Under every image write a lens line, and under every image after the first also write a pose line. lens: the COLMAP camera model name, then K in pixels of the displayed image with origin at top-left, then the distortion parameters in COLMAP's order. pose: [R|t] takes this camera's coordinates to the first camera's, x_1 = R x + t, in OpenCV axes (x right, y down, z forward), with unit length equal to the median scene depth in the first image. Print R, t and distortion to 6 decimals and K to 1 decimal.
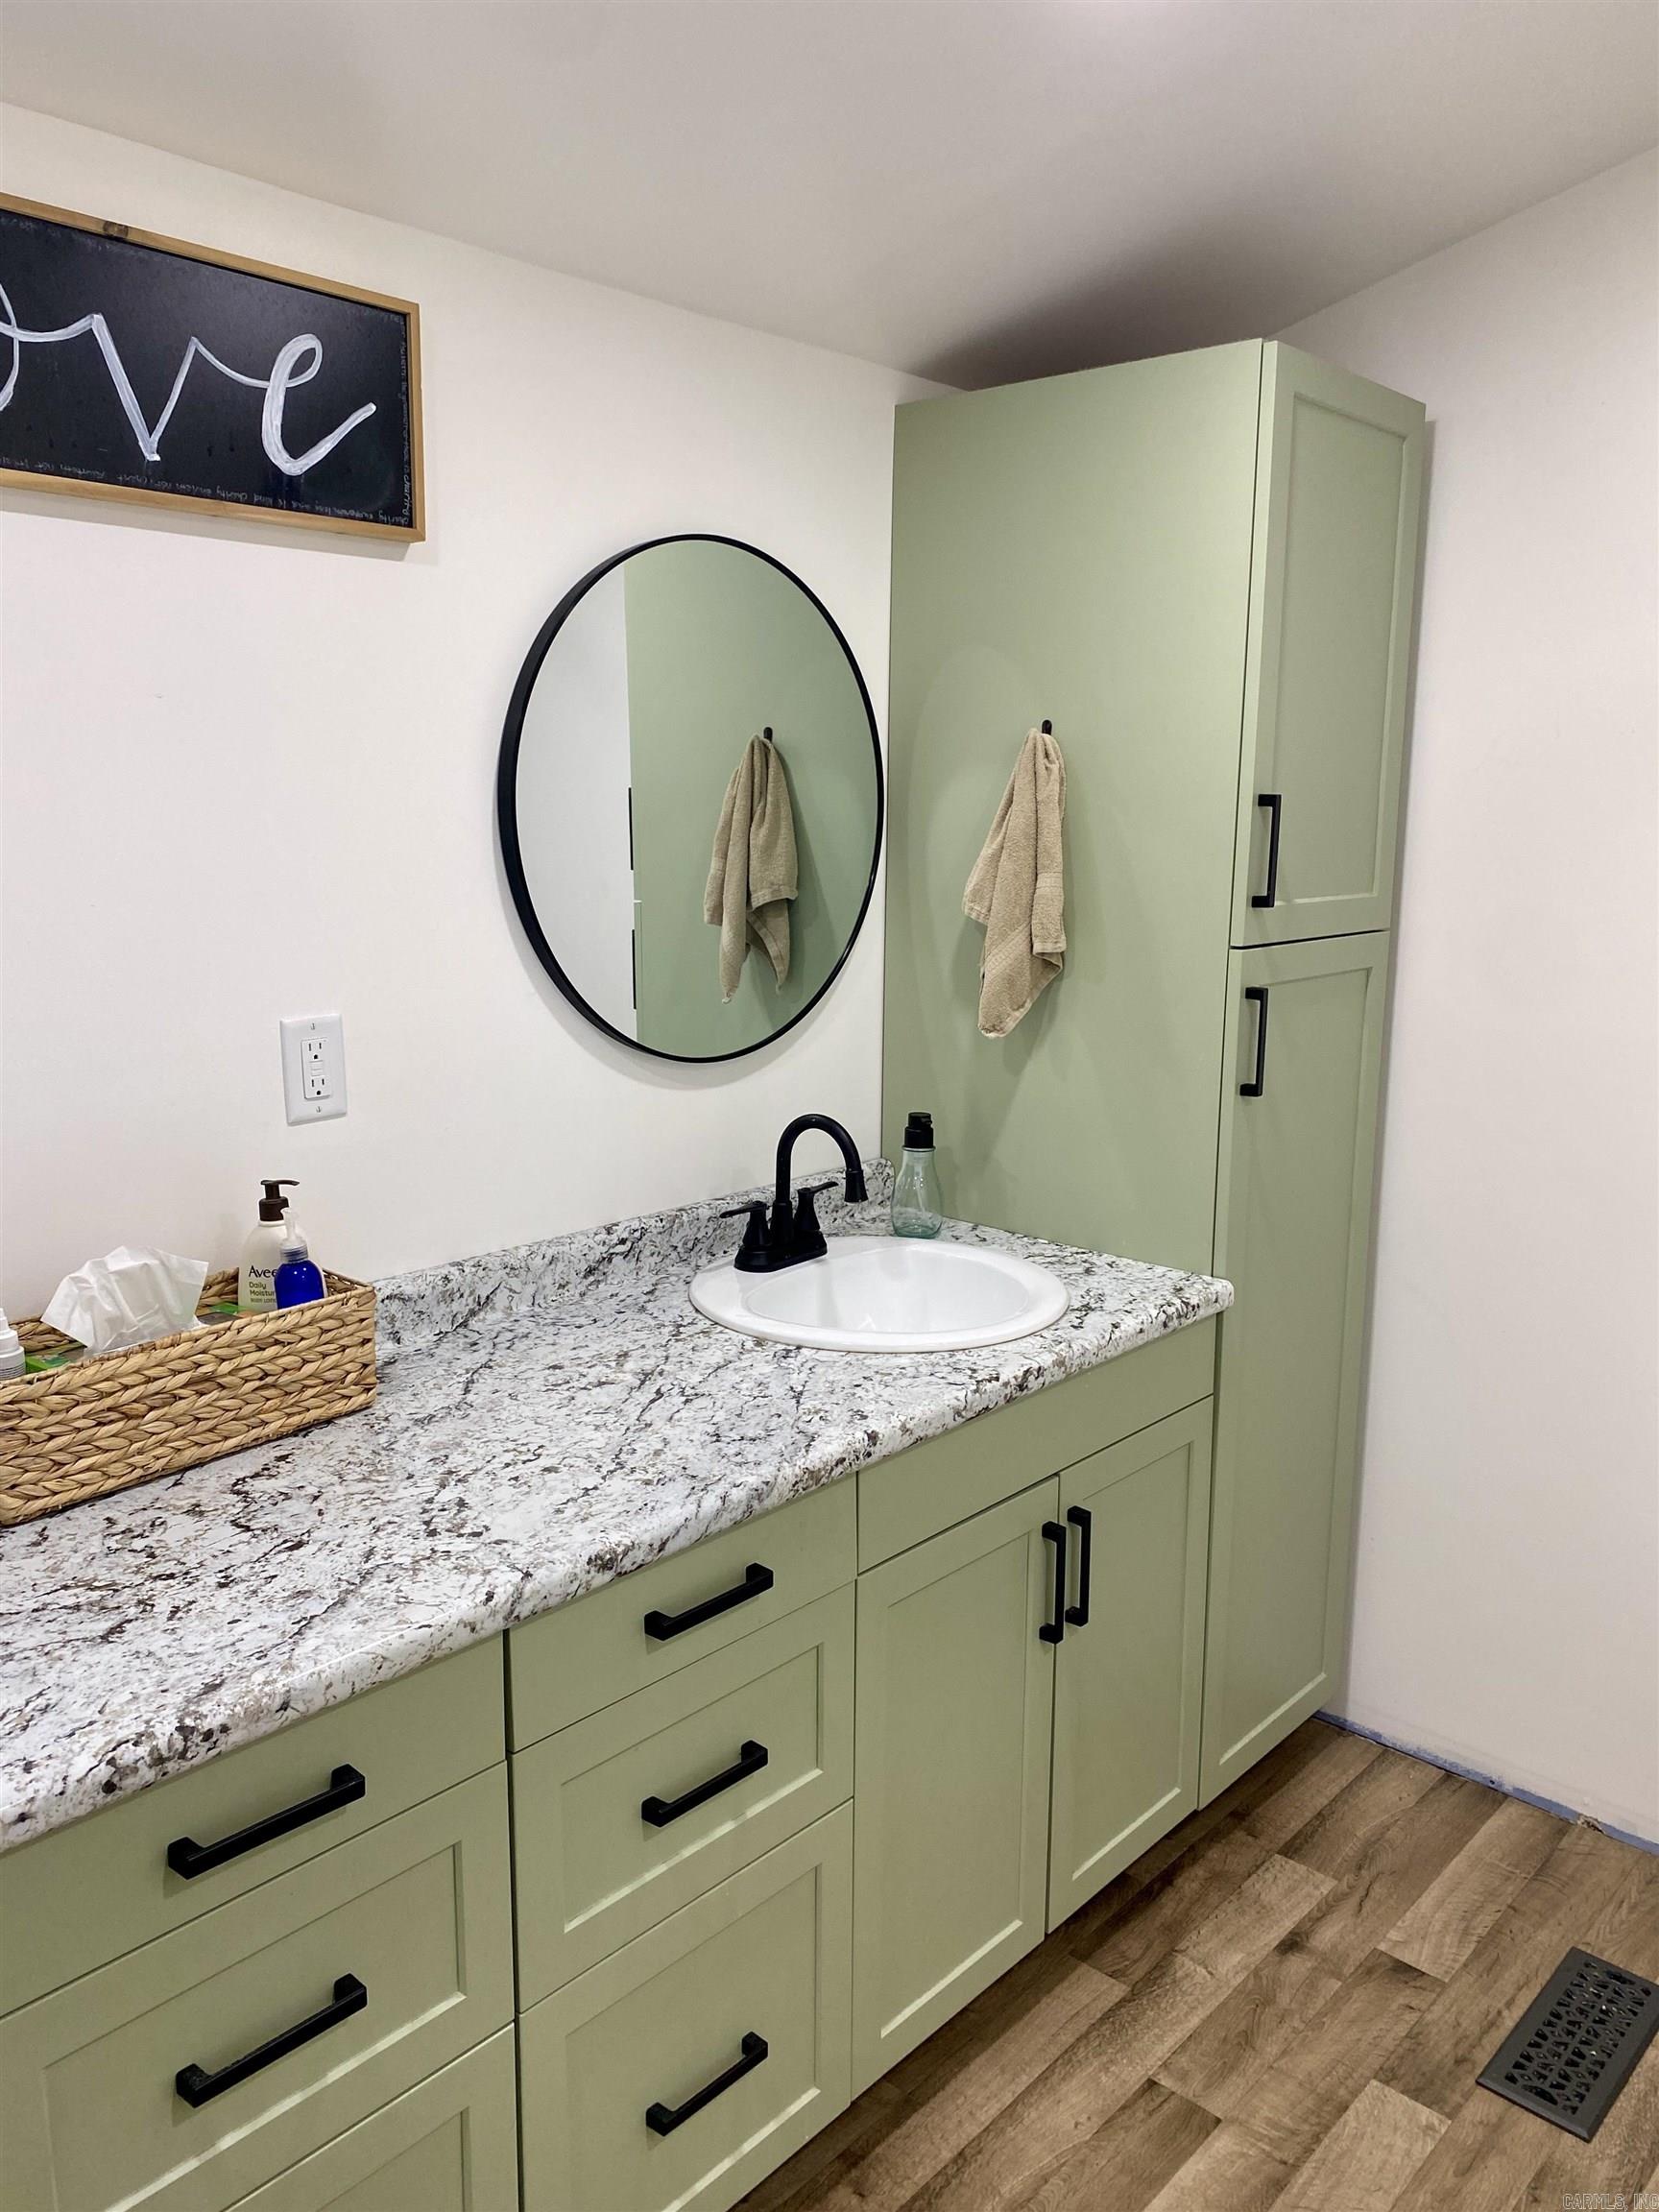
lens RADIAL K [[1662.9, 0, 815.1], [0, 1662.9, 1097.0], [0, 0, 1]] dist [0.031947, -0.050862]
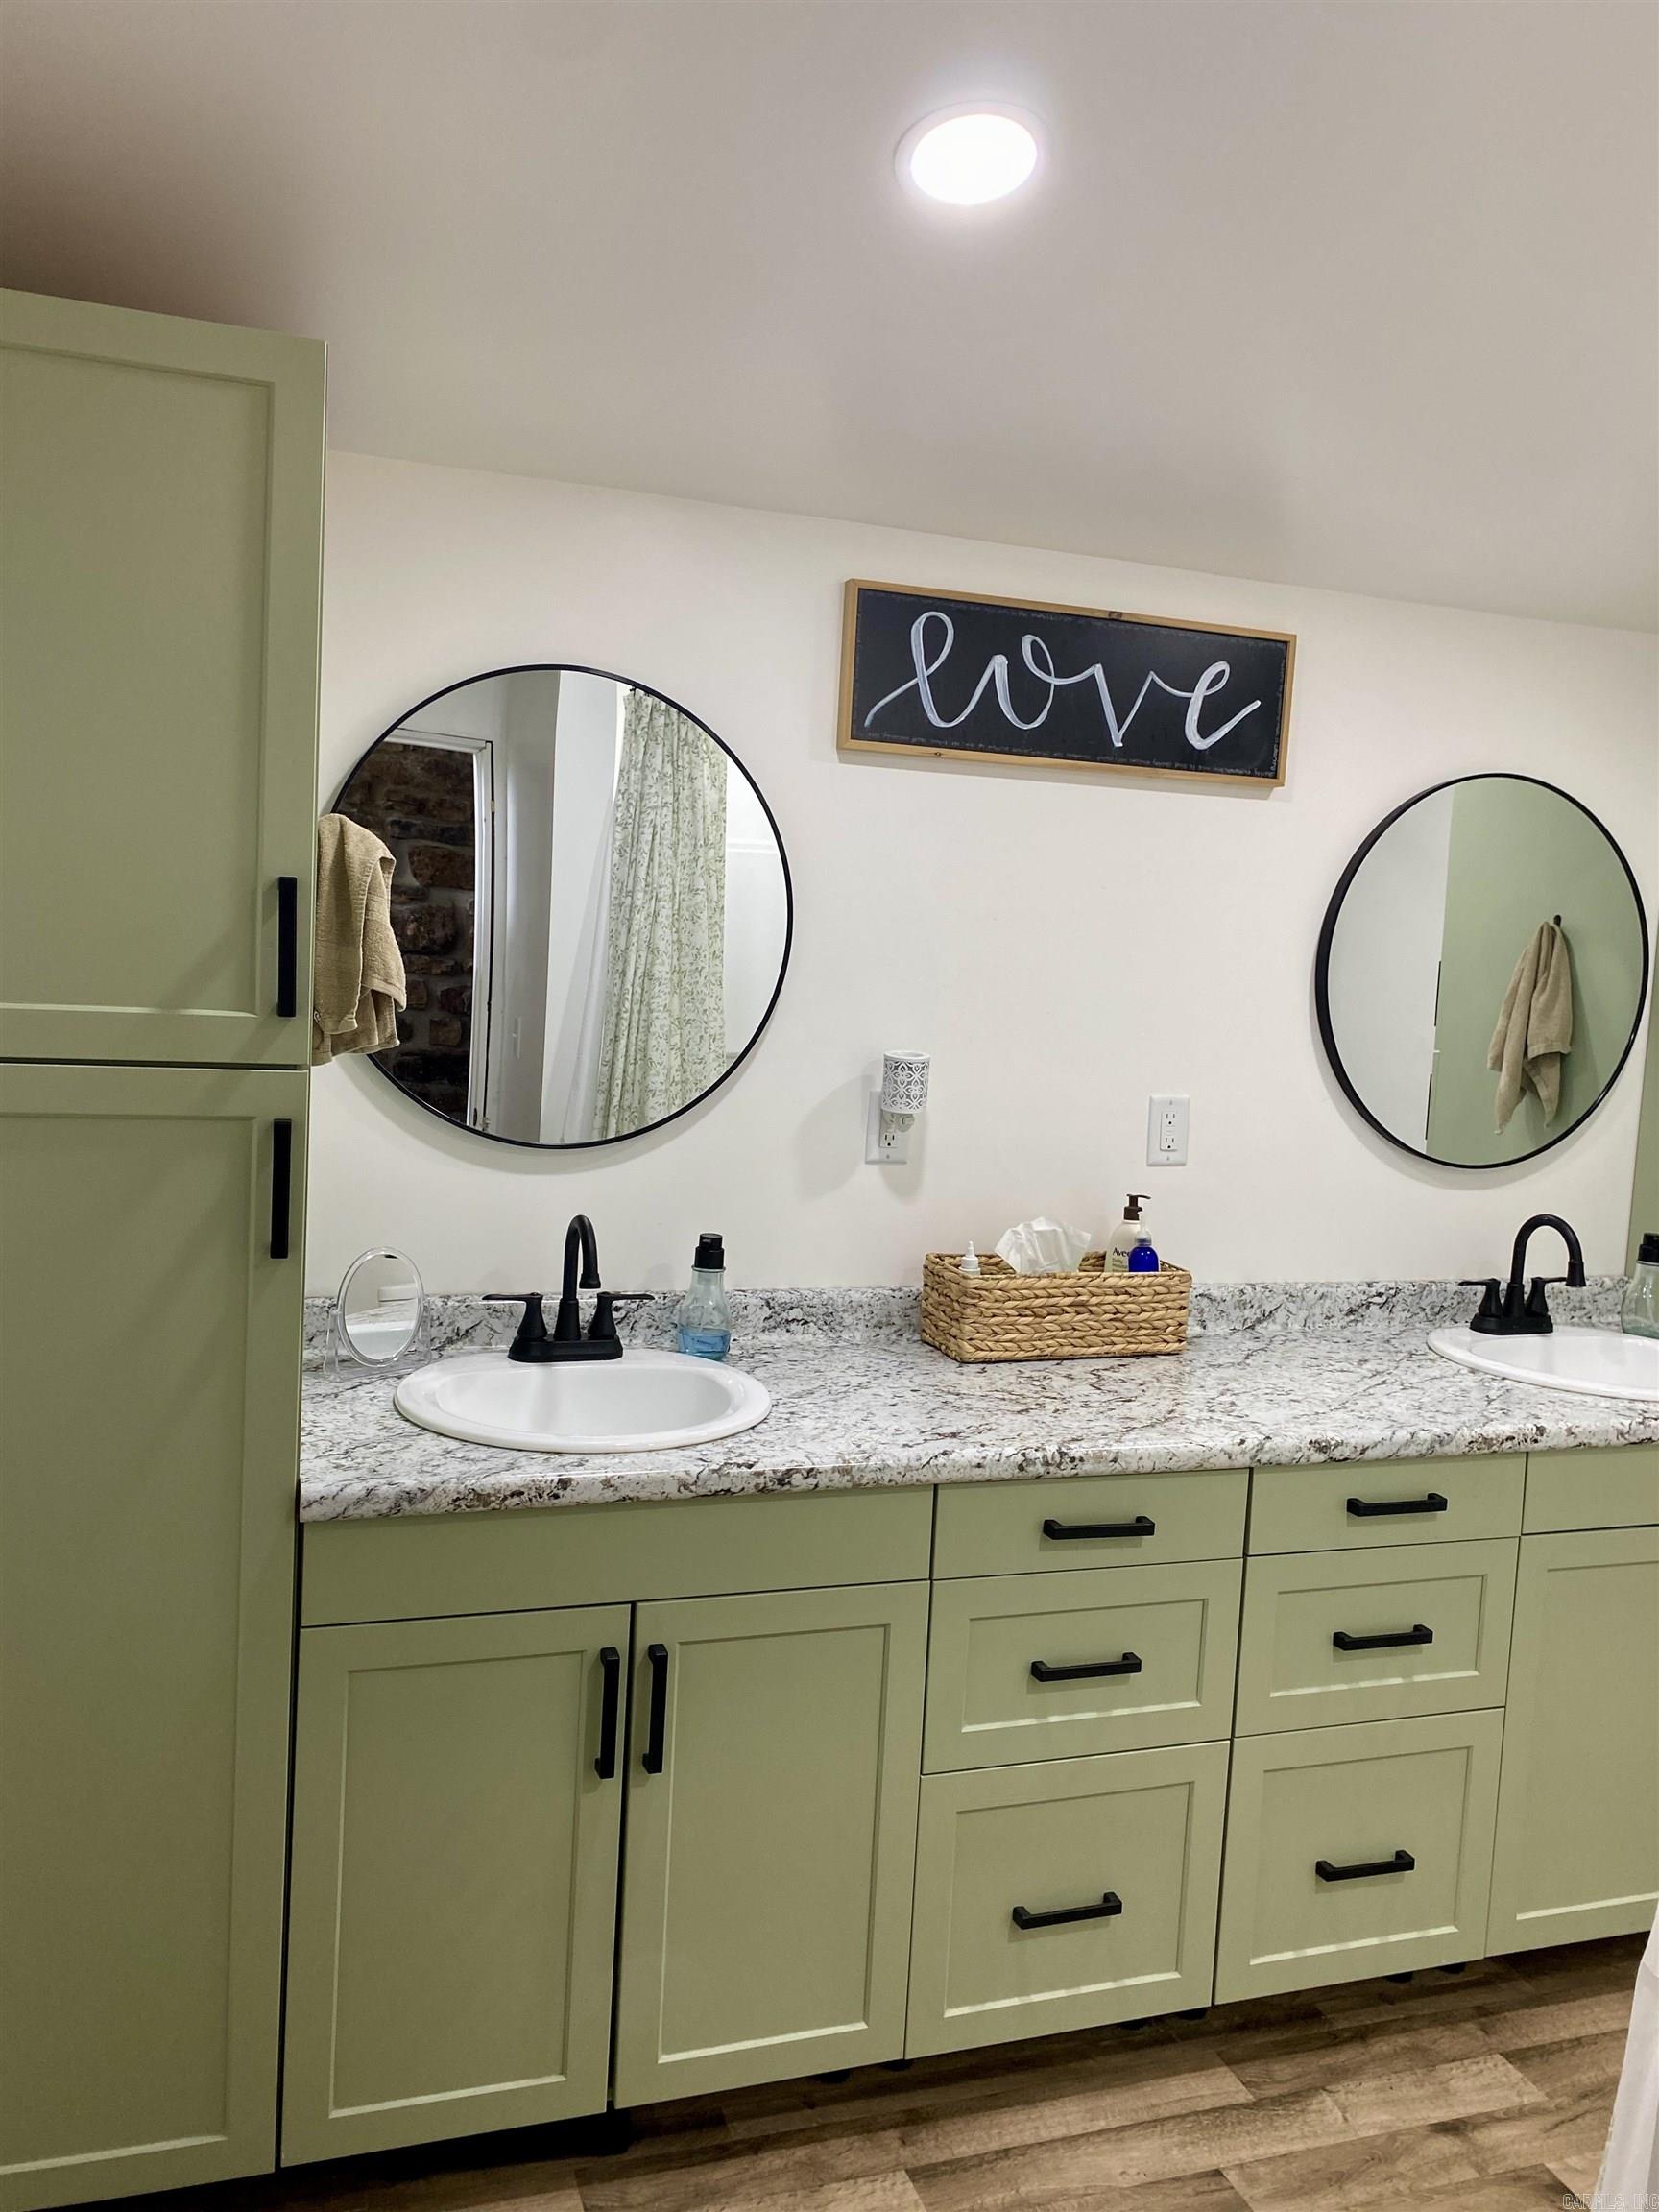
lens RADIAL K [[1662.9, 0, 805.5], [0, 1662.9, 1083.3], [0, 0, 1]] dist [0.031947, -0.050862]
pose [[0.871688, 0.079893, -0.483505, 0.144596], [-0.133443, 0.988036, -0.077318, 0.108105], [0.471543, 0.131917, 0.871920, -0.495836]]
